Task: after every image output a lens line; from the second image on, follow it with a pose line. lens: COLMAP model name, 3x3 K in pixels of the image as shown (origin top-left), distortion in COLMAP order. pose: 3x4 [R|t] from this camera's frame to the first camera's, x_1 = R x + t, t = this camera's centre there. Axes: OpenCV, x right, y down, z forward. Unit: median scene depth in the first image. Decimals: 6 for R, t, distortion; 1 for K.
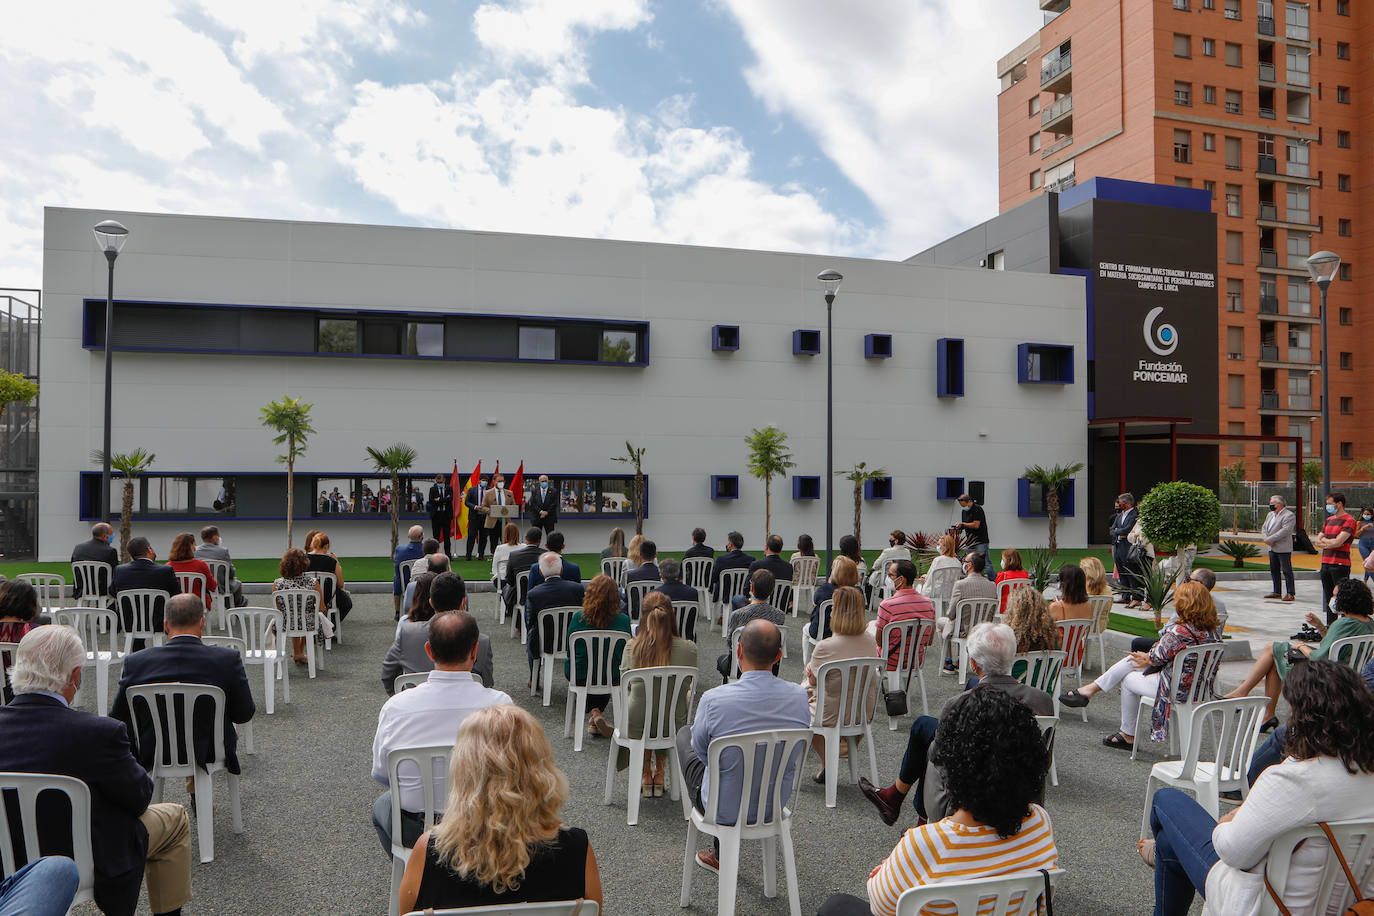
lens RADIAL K [[964.5, 0, 686.8], [0, 964.5, 472.8], [0, 0, 1]] dist [-0.086052, 0.062181]
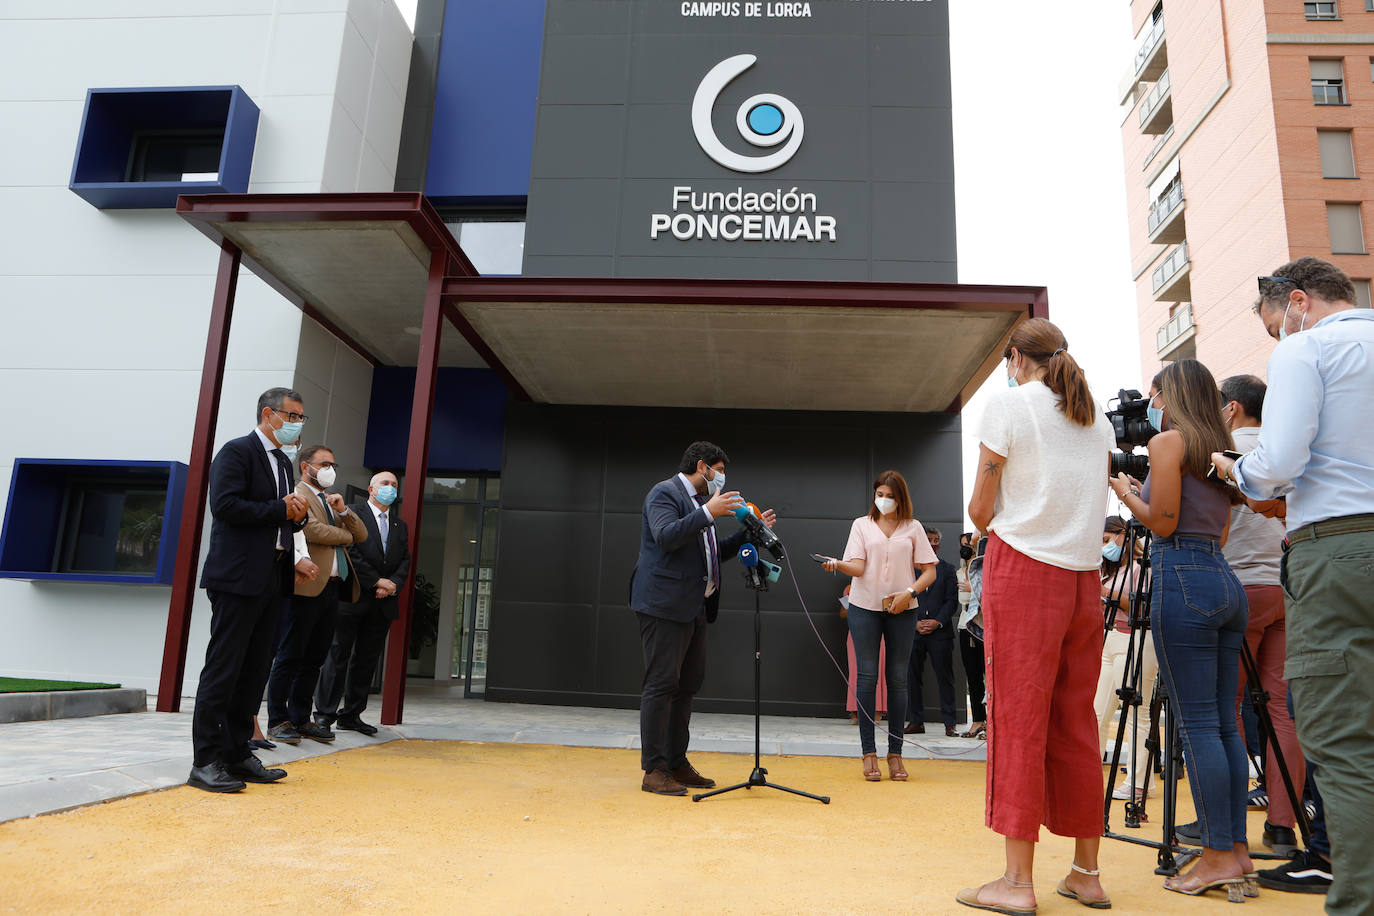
lens RADIAL K [[964.5, 0, 686.8], [0, 964.5, 472.8], [0, 0, 1]] dist [-0.086052, 0.062181]
pose [[0.949058, -0.037474, -0.312864, 0.575526], [-0.027883, 0.979021, -0.201844, 0.060168], [0.313864, 0.200285, 0.928103, 0.664340]]
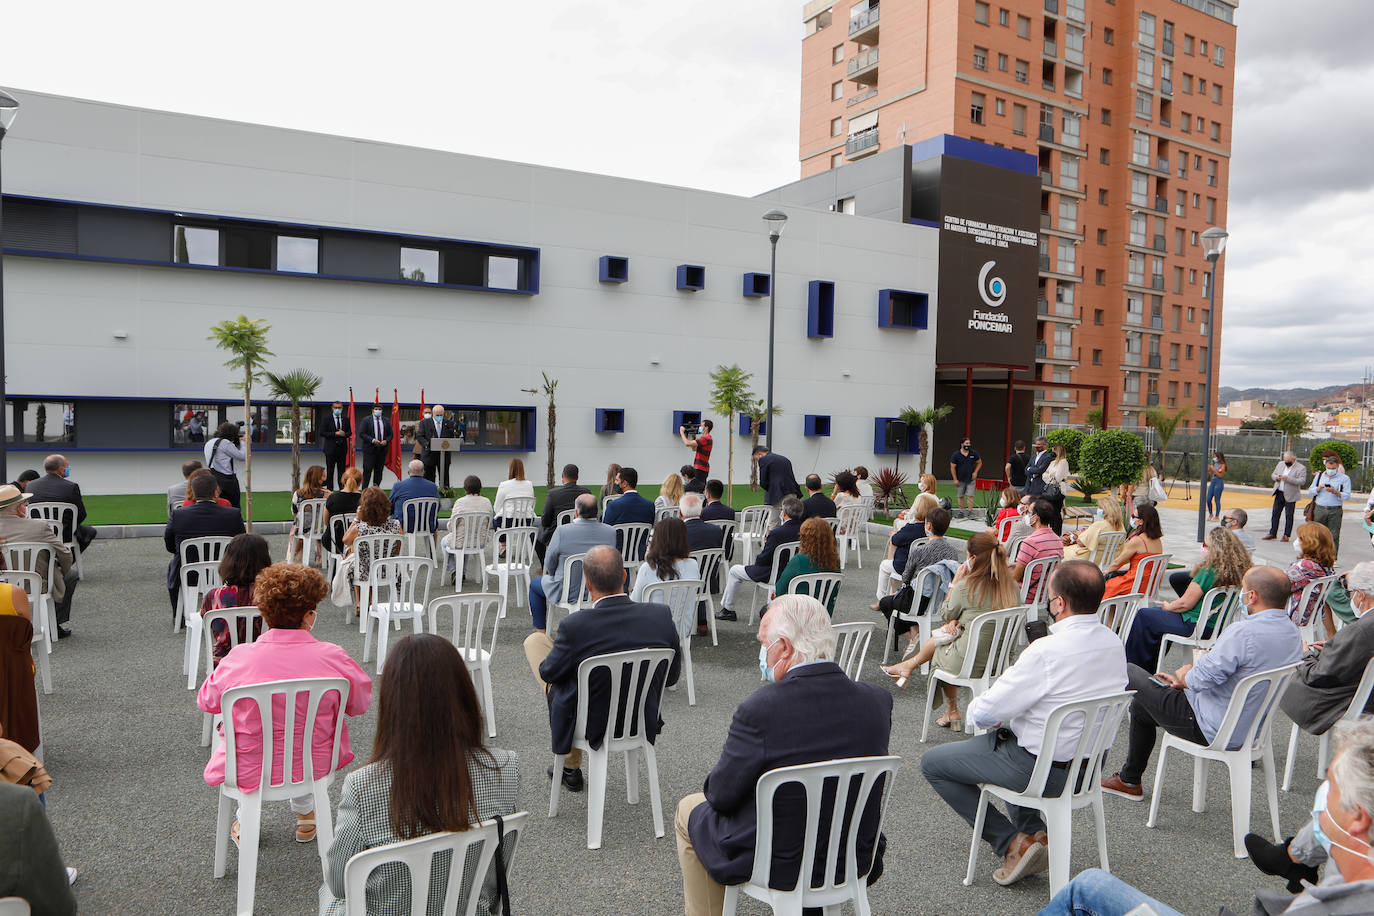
lens RADIAL K [[964.5, 0, 686.8], [0, 964.5, 472.8], [0, 0, 1]] dist [-0.086052, 0.062181]
pose [[0.969828, 0.005709, 0.243723, -0.100353], [-0.023329, 0.997311, 0.069470, -0.001680], [-0.242671, -0.073059, 0.967354, 0.013789]]
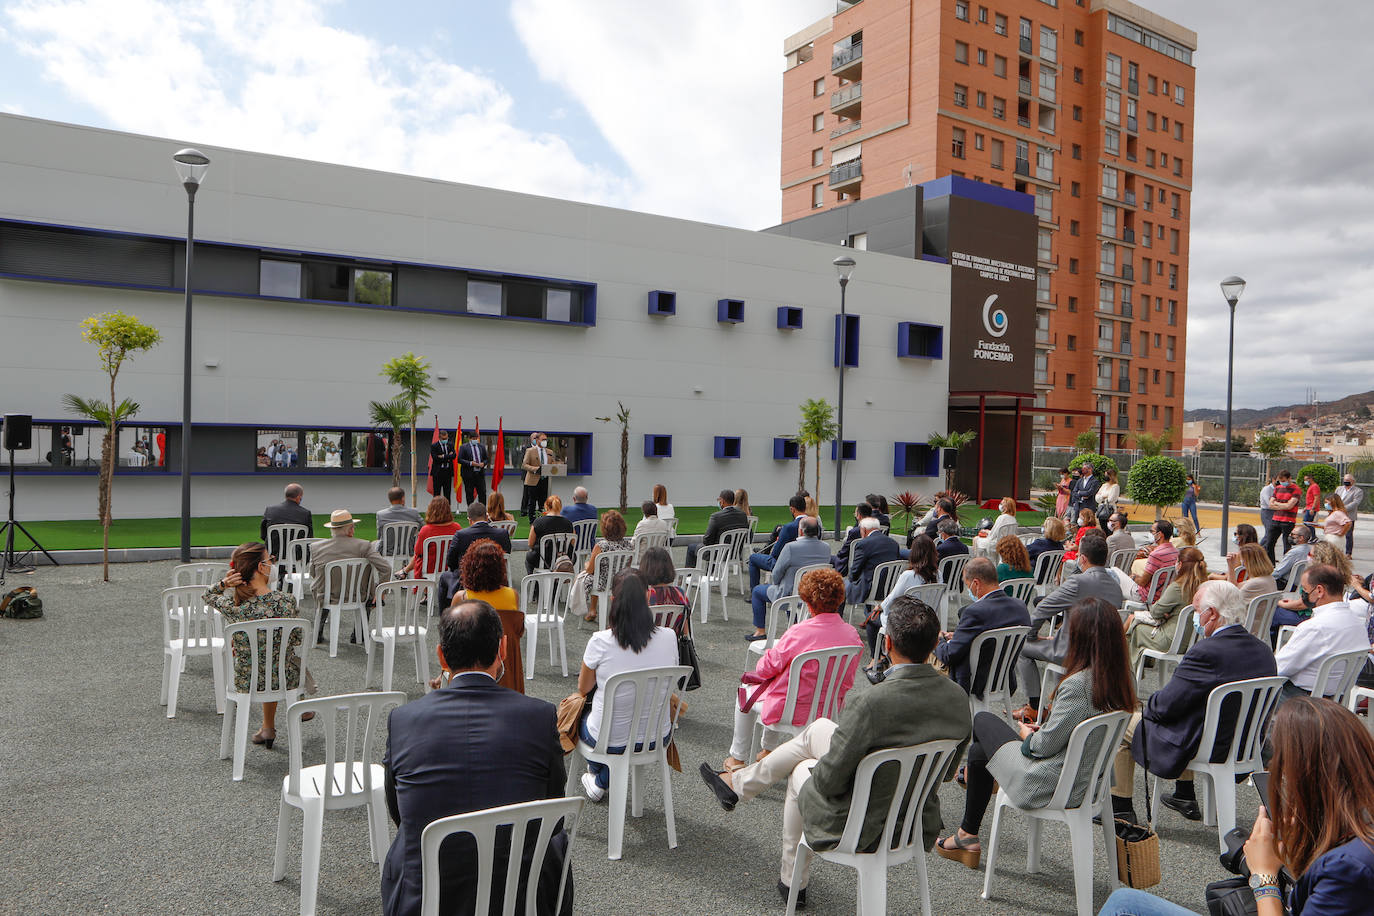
lens RADIAL K [[964.5, 0, 686.8], [0, 964.5, 472.8], [0, 0, 1]] dist [-0.086052, 0.062181]
pose [[0.958216, 0.009838, 0.285877, -0.184499], [-0.024578, 0.998544, 0.048017, -0.005215], [-0.284988, -0.053037, 0.957063, -0.013825]]
